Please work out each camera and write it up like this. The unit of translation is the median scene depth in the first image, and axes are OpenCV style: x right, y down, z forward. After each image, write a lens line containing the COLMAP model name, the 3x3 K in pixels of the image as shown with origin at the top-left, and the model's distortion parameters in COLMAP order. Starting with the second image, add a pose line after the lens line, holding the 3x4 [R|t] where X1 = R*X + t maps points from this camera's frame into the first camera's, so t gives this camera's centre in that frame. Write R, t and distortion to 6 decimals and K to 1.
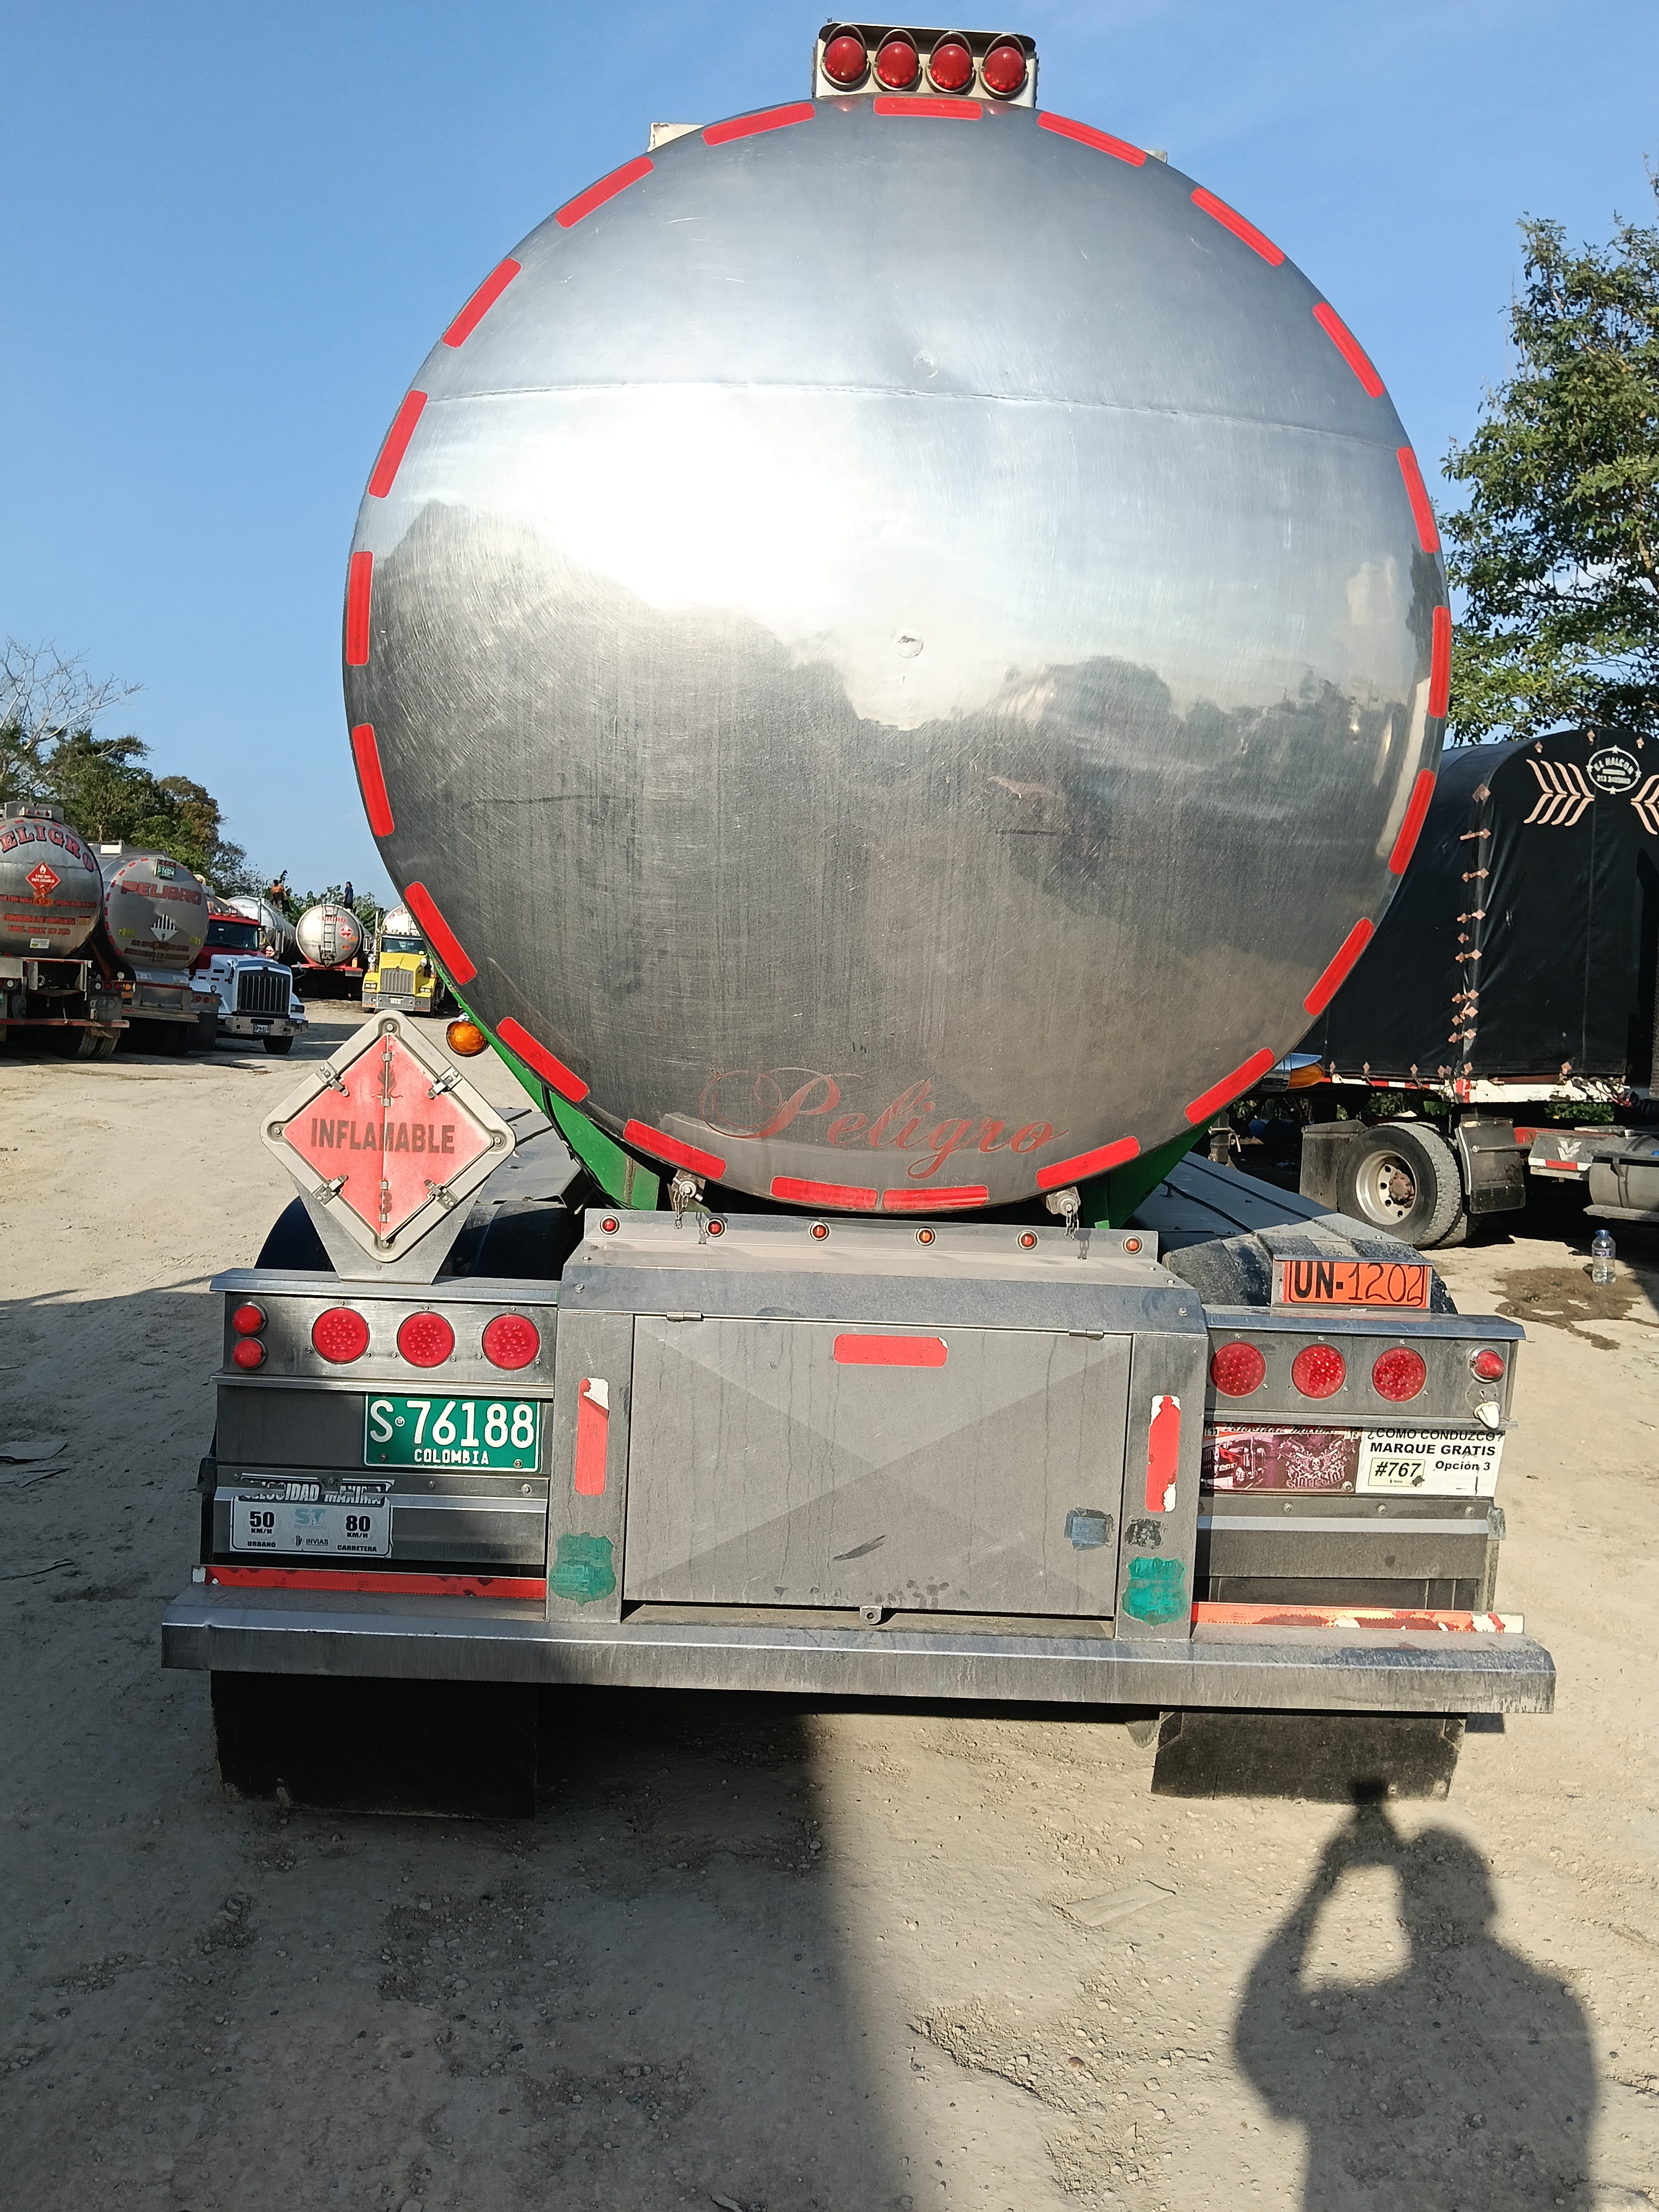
lens RADIAL K [[1726.5, 0, 829.5], [0, 1726.5, 1106.0], [0, 0, 1]] dist [0.118802, -0.169125]
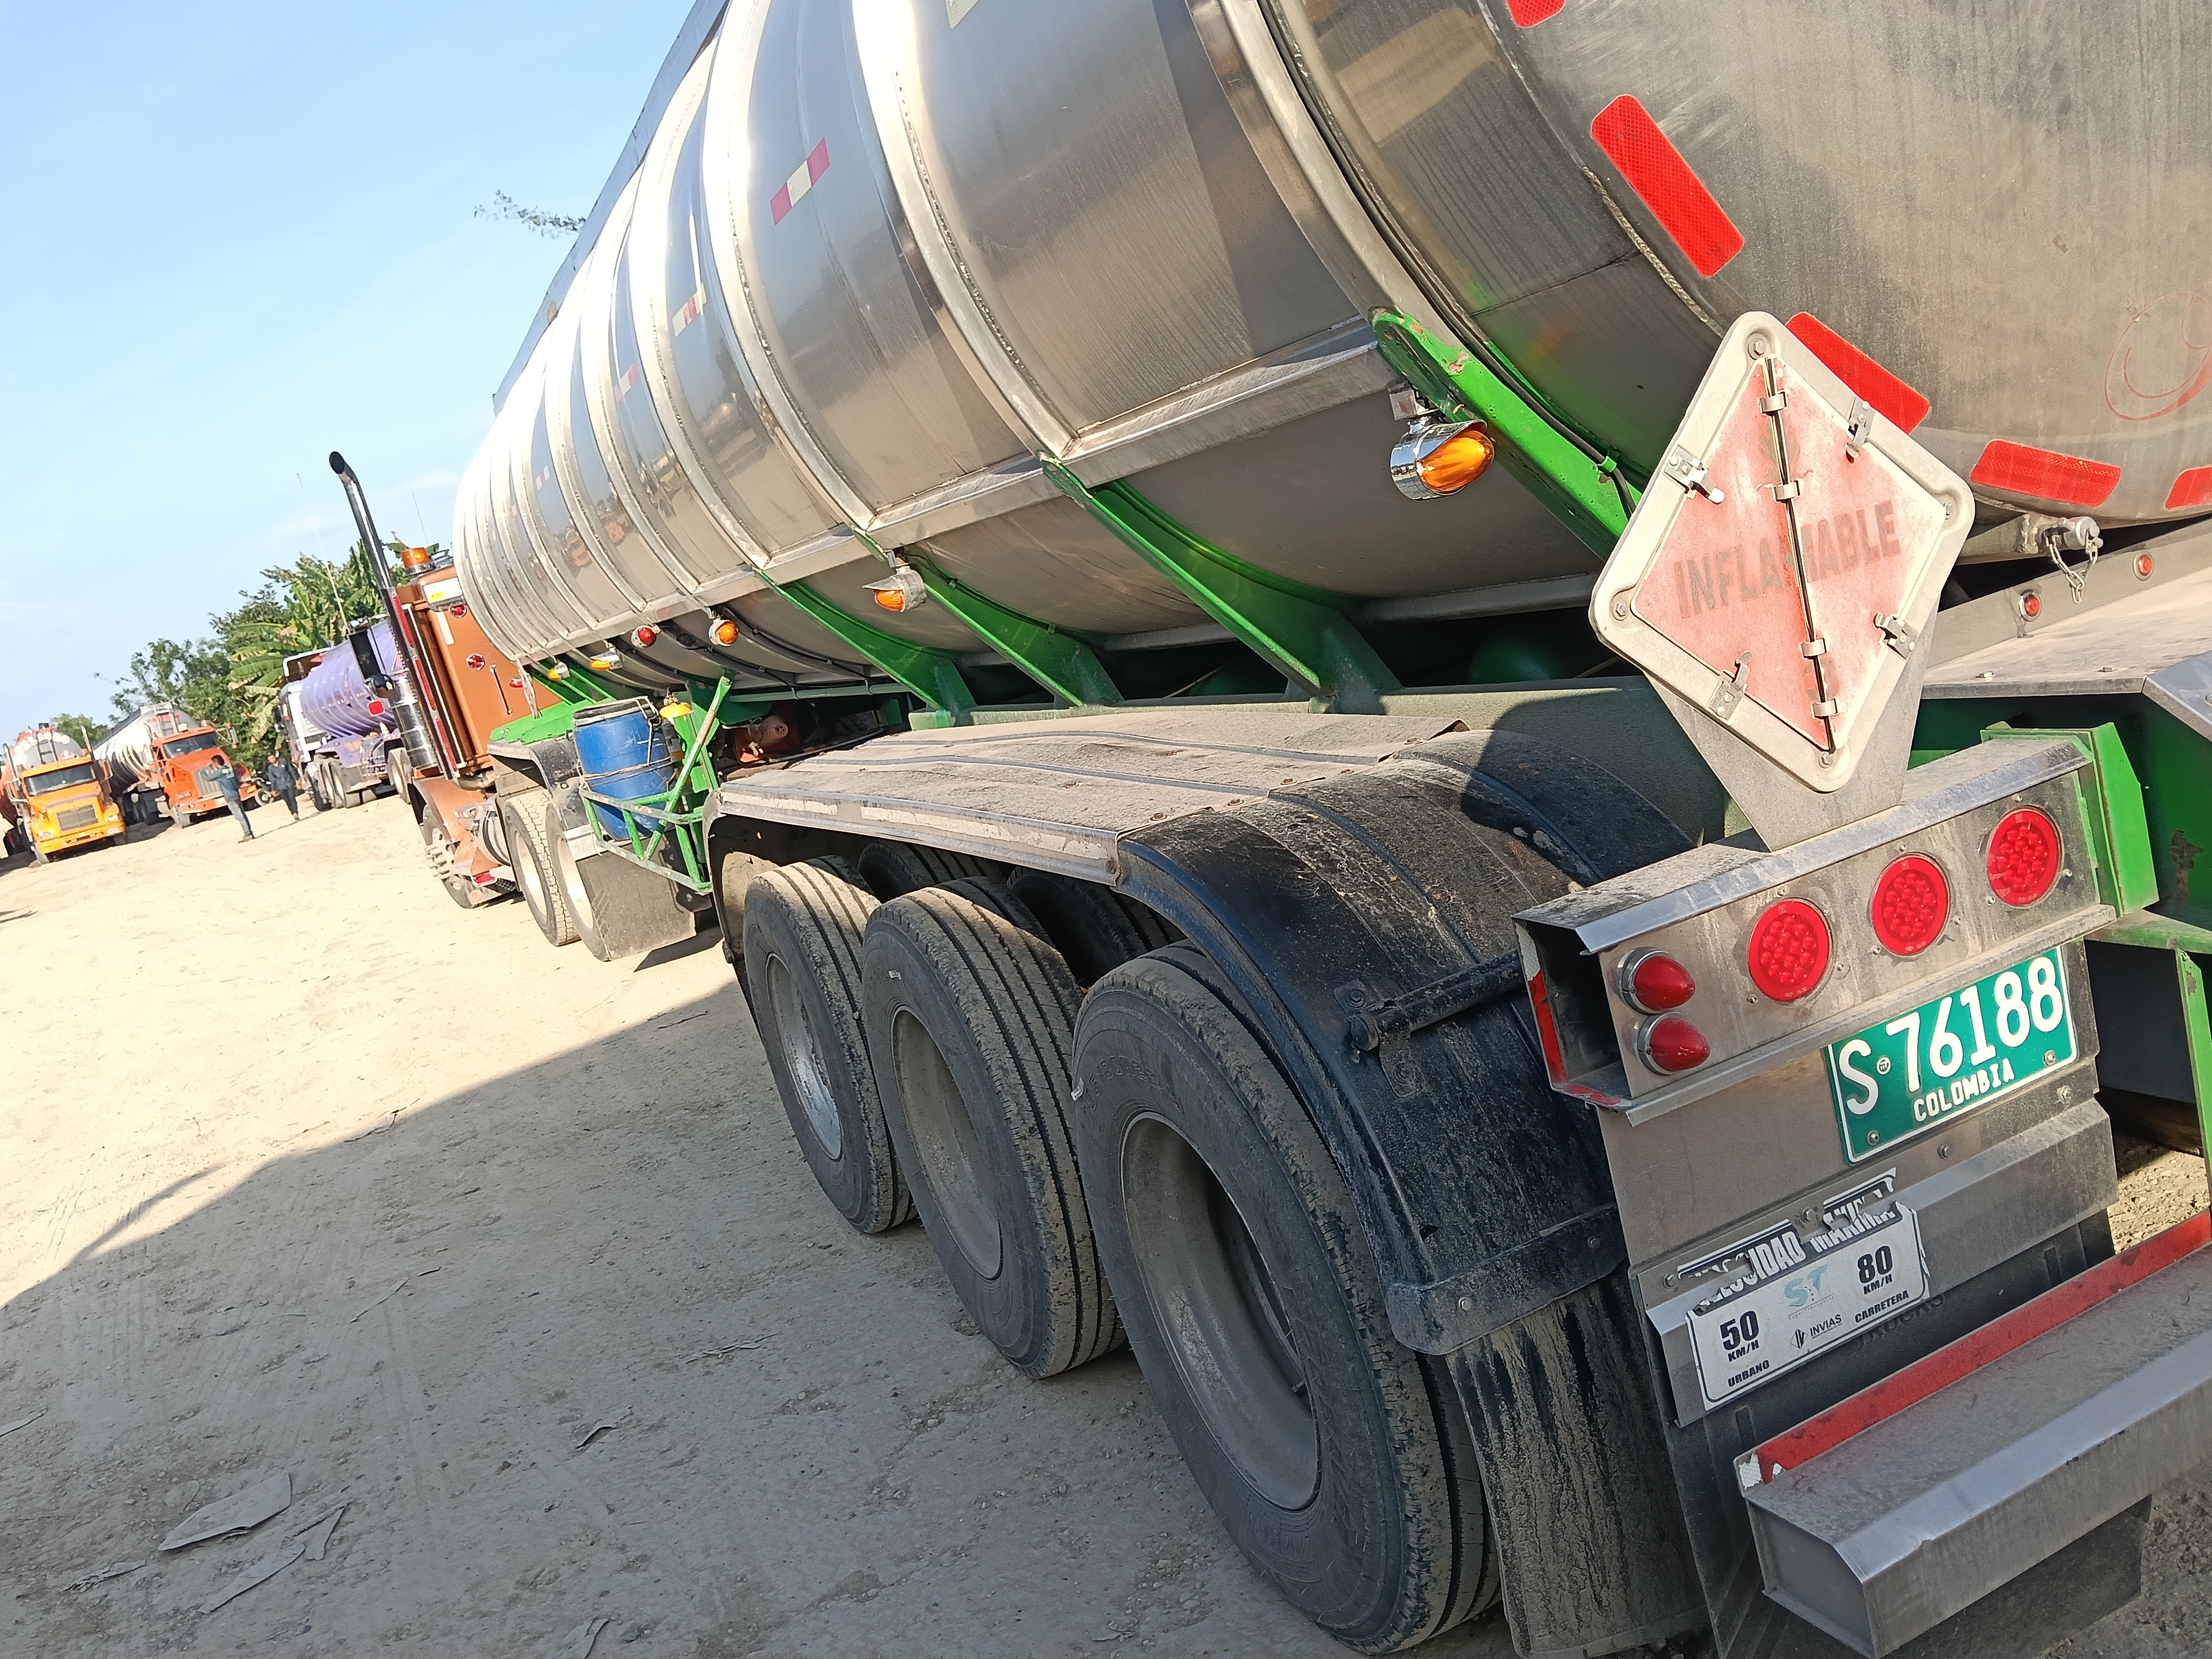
lens RADIAL K [[1726.5, 0, 1106.0], [0, 1726.5, 829.5], [0, 0, 1]] dist [0.118802, -0.169125]
pose [[0.874343, -0.329064, 0.356709, -0.633853], [0.304936, 0.944307, 0.123682, -0.032435], [-0.377542, 0.000633, 0.925992, 0.579762]]
